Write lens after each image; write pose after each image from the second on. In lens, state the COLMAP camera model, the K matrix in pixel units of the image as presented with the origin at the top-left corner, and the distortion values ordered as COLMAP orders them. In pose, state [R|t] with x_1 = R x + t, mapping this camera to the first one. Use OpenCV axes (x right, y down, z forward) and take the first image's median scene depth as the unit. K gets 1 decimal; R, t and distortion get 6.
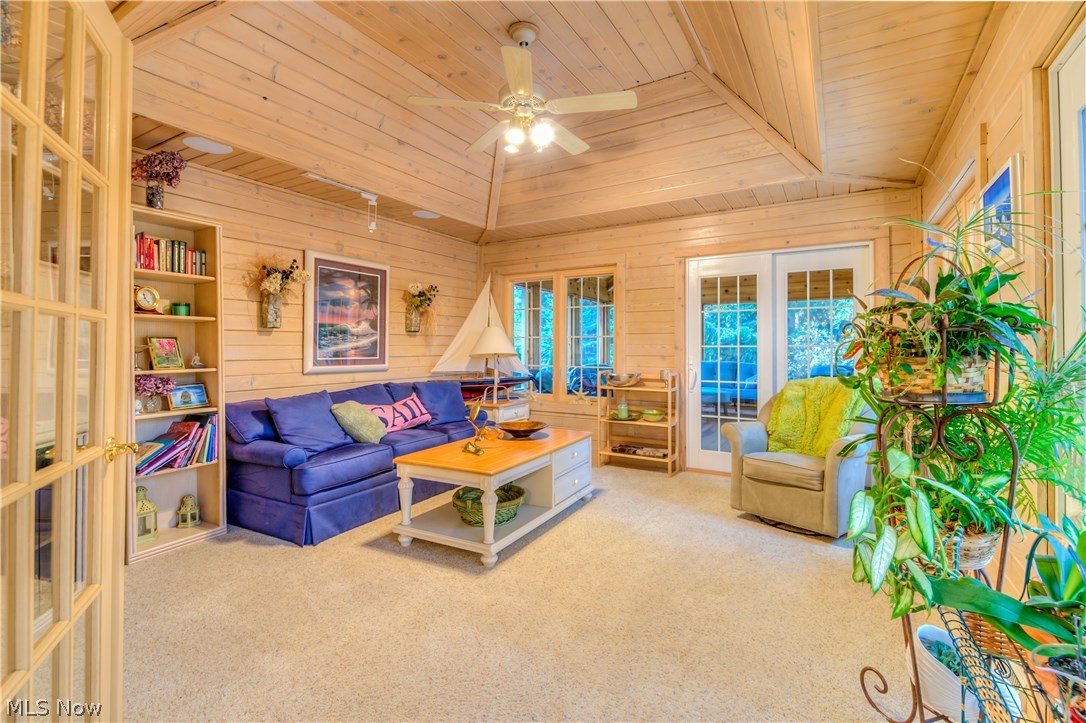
lens RADIAL K [[484.9, 0, 541.6], [0, 484.9, 350.4], [0, 0, 1]] dist [-0.001122, -0.001095]
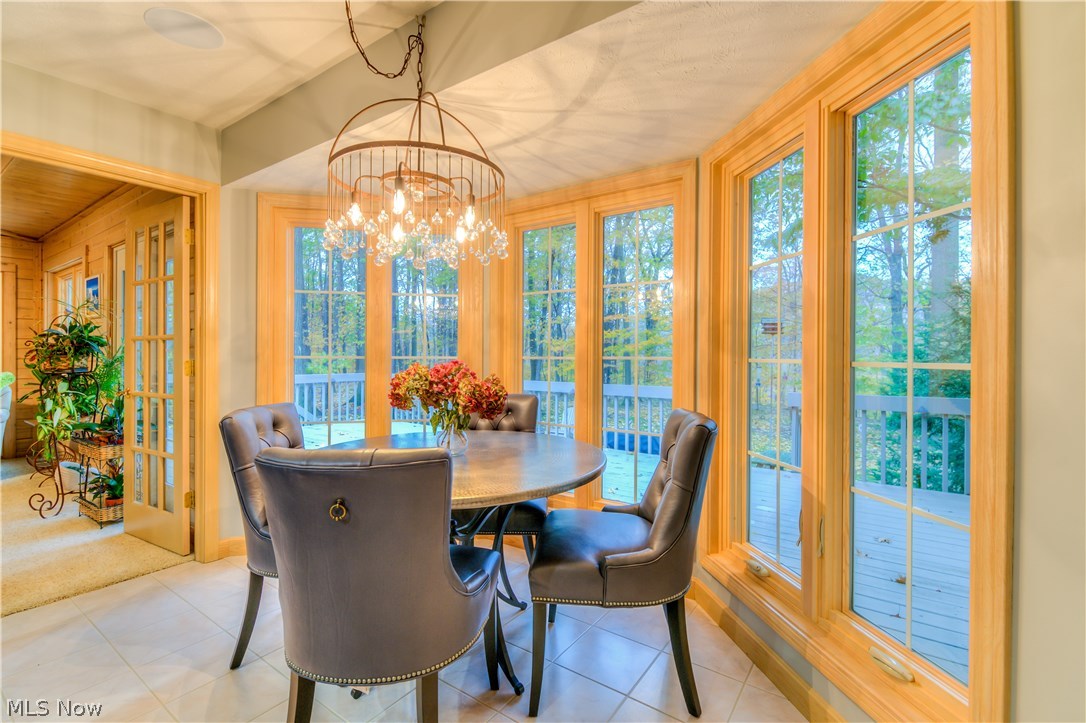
lens RADIAL K [[484.9, 0, 541.6], [0, 484.9, 350.4], [0, 0, 1]] dist [-0.001122, -0.001095]
pose [[0.064778, 0.010776, 0.997842, -1.698285], [0.000079, 0.999942, -0.010804, 0.017332], [-0.997900, 0.000779, 0.064774, -1.789361]]
